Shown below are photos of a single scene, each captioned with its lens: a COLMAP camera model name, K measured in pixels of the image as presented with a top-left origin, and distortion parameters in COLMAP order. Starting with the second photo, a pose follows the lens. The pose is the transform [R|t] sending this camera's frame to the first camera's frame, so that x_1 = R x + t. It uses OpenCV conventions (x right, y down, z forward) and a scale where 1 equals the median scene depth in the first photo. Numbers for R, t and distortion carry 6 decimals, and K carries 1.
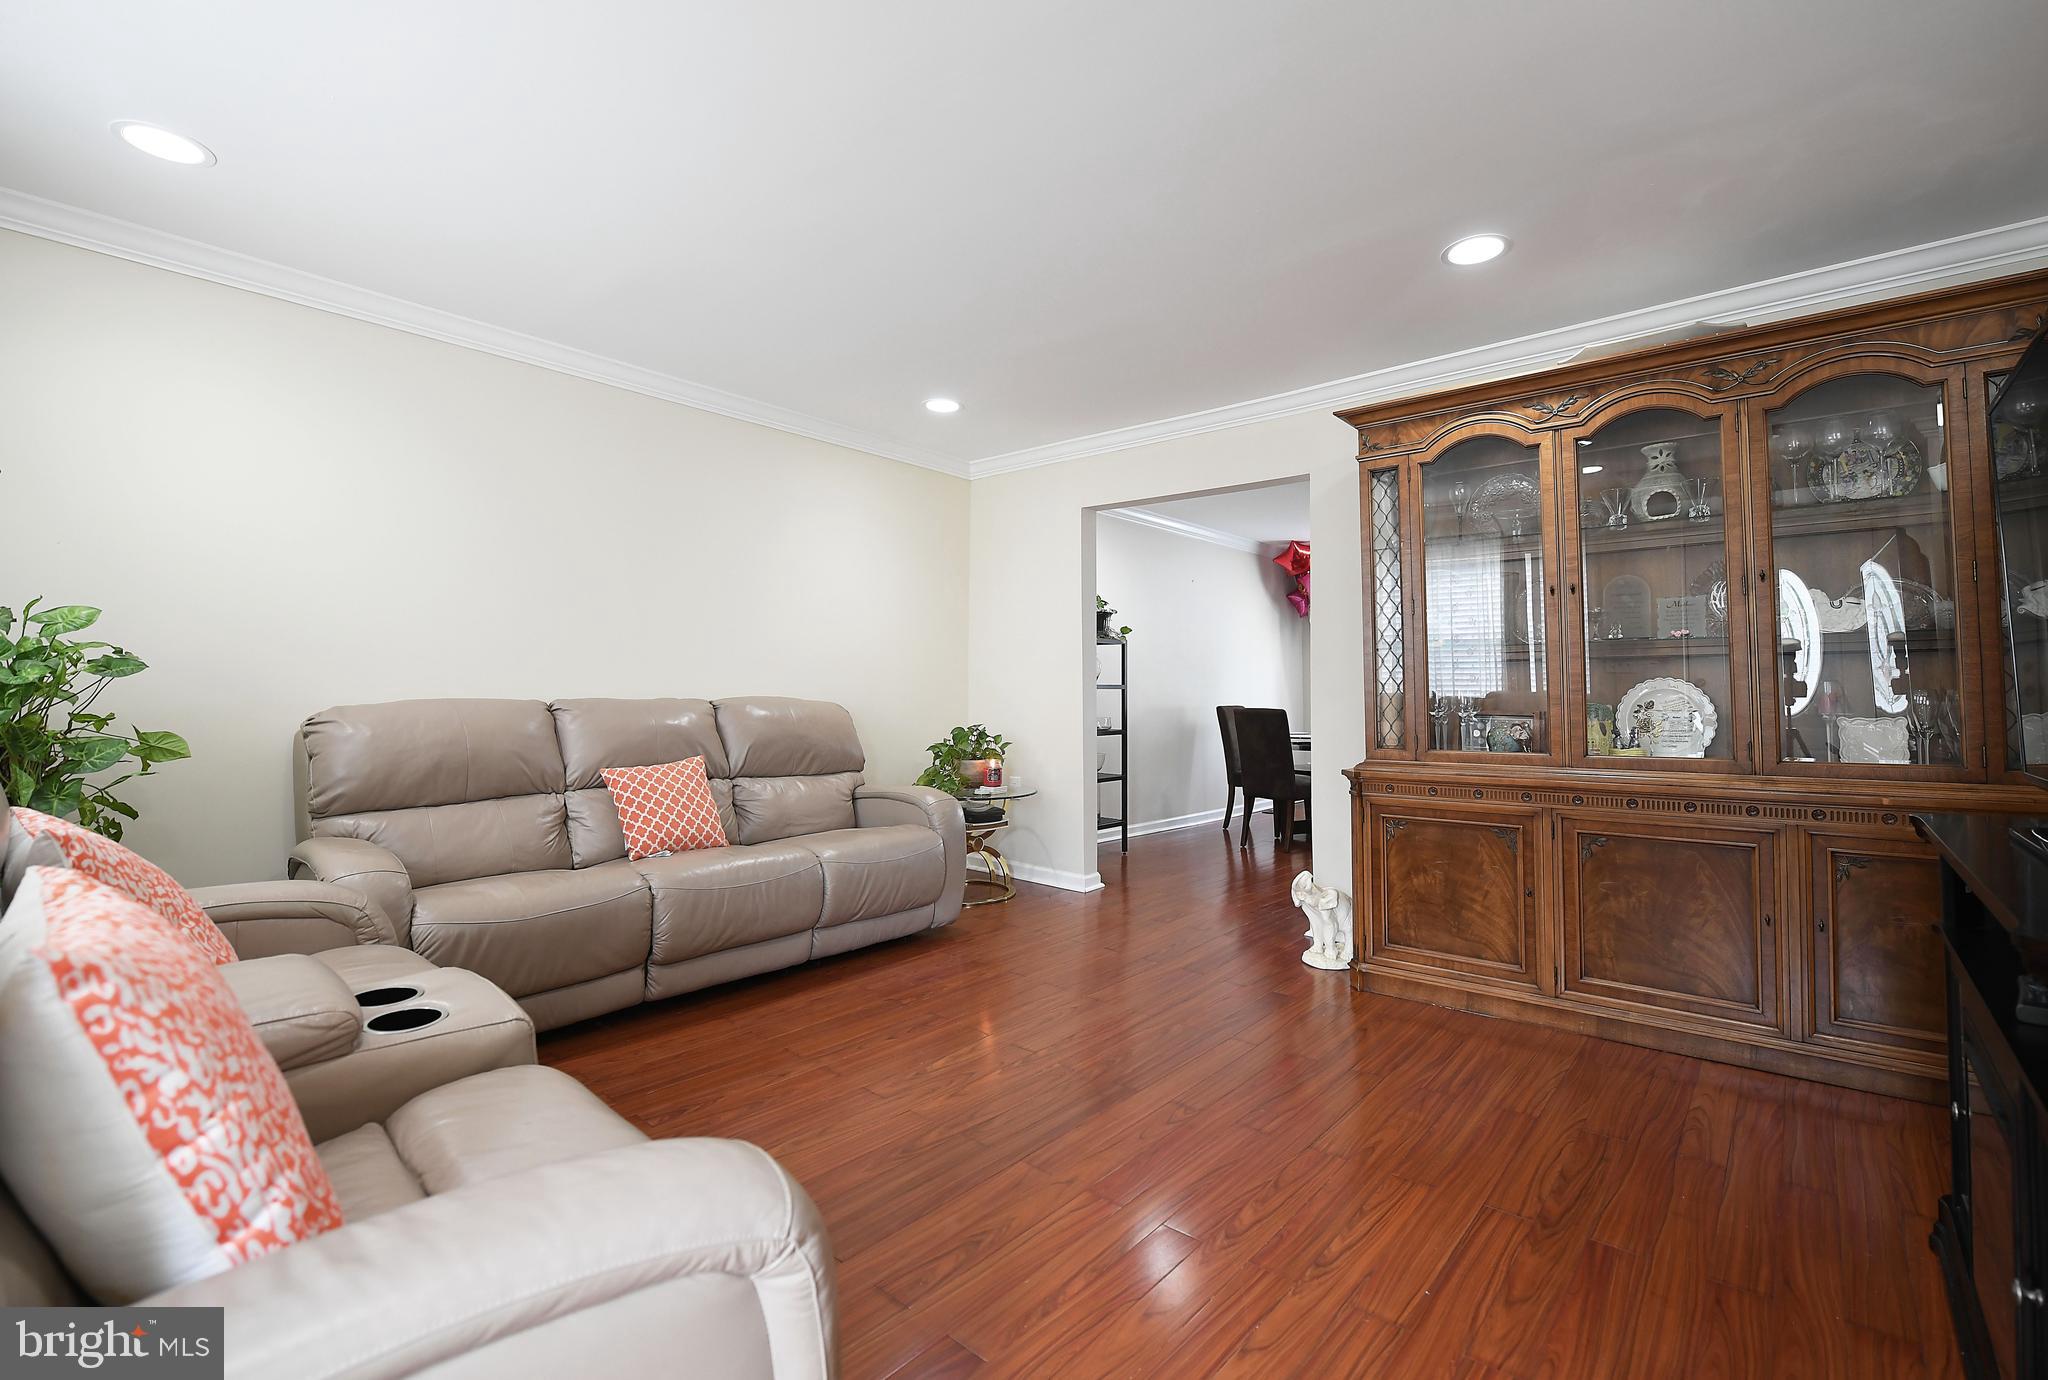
lens RADIAL K [[871.6, 0, 1029.7], [0, 871.6, 652.1], [0, 0, 1]] dist [-0.001292, -0.000104]
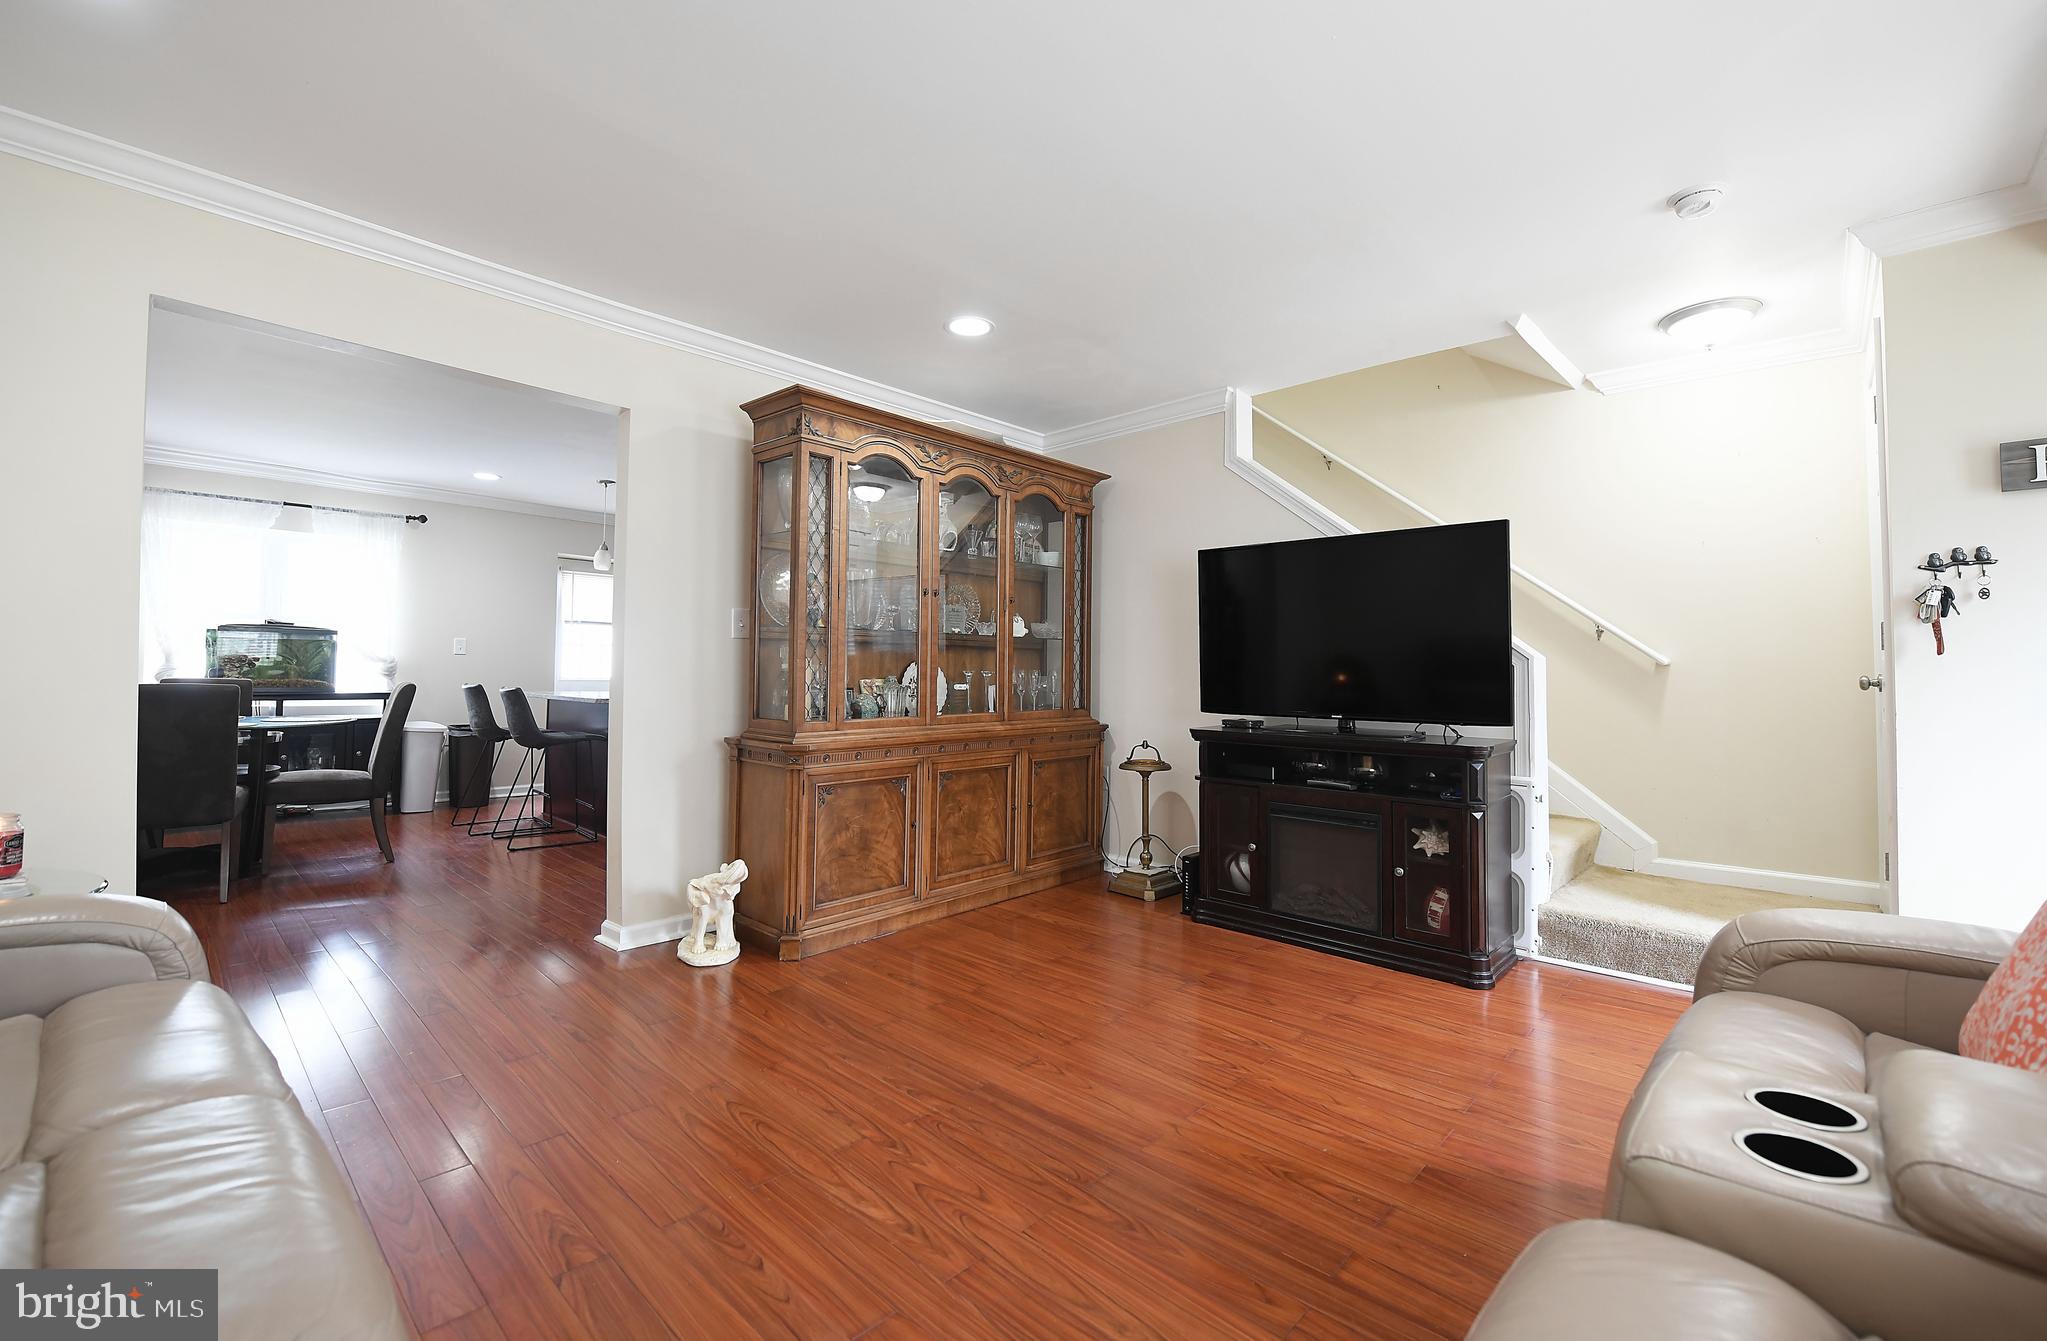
lens RADIAL K [[871.4, 0, 1038.5], [0, 871.4, 641.9], [0, 0, 1]] dist [-0.011423, 0.000026]
pose [[0.021402, 0.037763, 0.999058, -0.757408], [-0.062289, 0.997395, -0.036366, 0.044415], [-0.997829, -0.061452, 0.023699, 0.849565]]
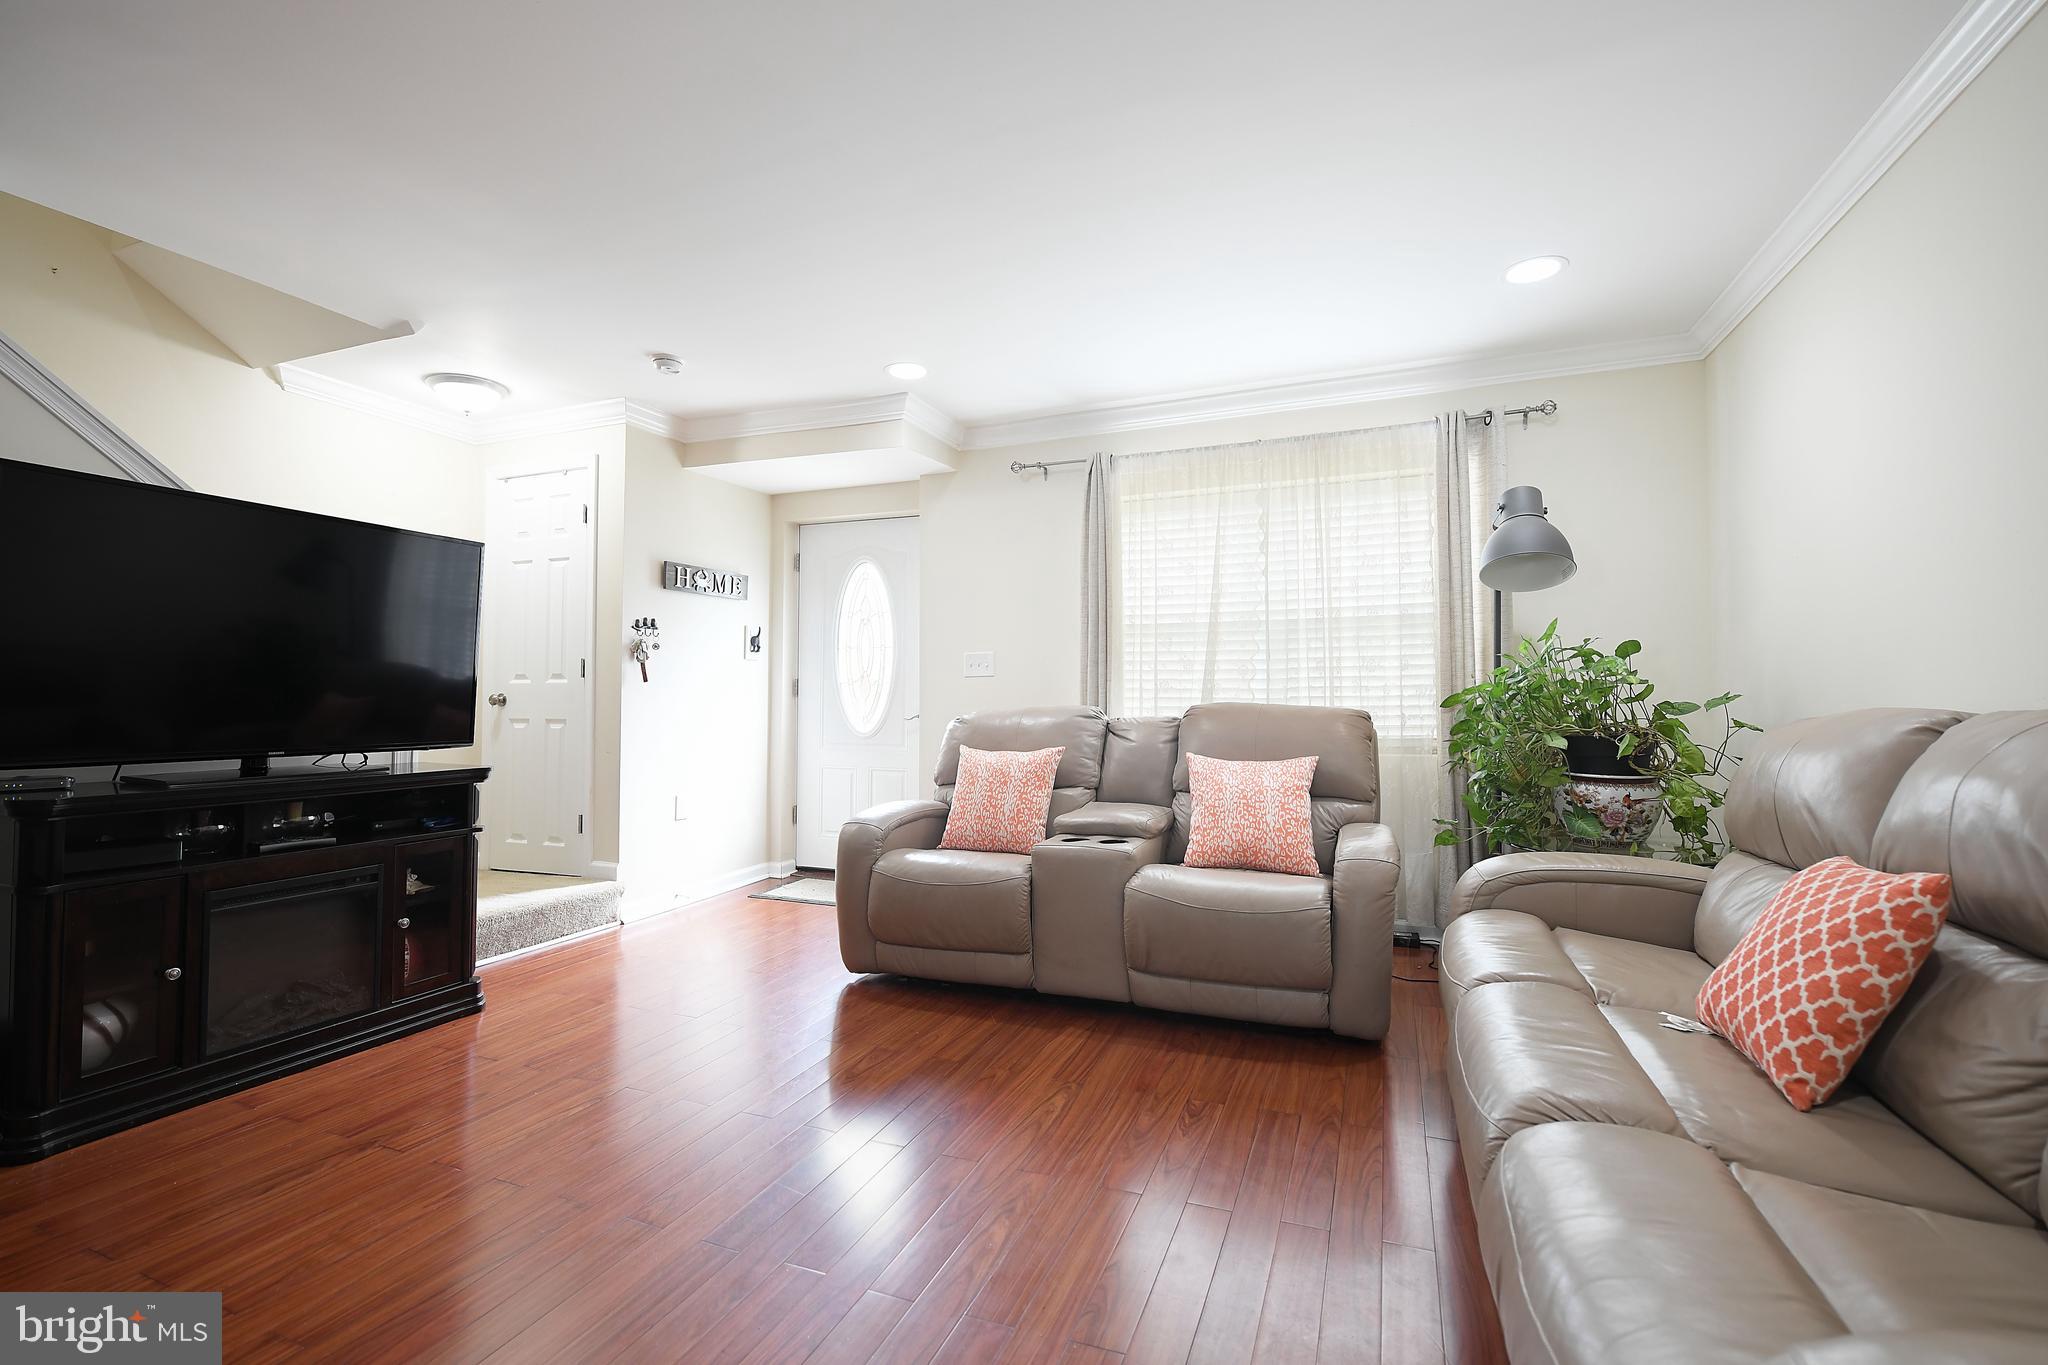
lens RADIAL K [[895.1, 0, 1030.5], [0, 895.1, 674.1], [0, 0, 1]] dist [-0.001073, -0.007210]
pose [[-0.935665, -0.011567, -0.352700, 0.119910], [0.015664, 0.997116, -0.074257, 0.078690], [0.352542, -0.075004, -0.932786, 1.628224]]
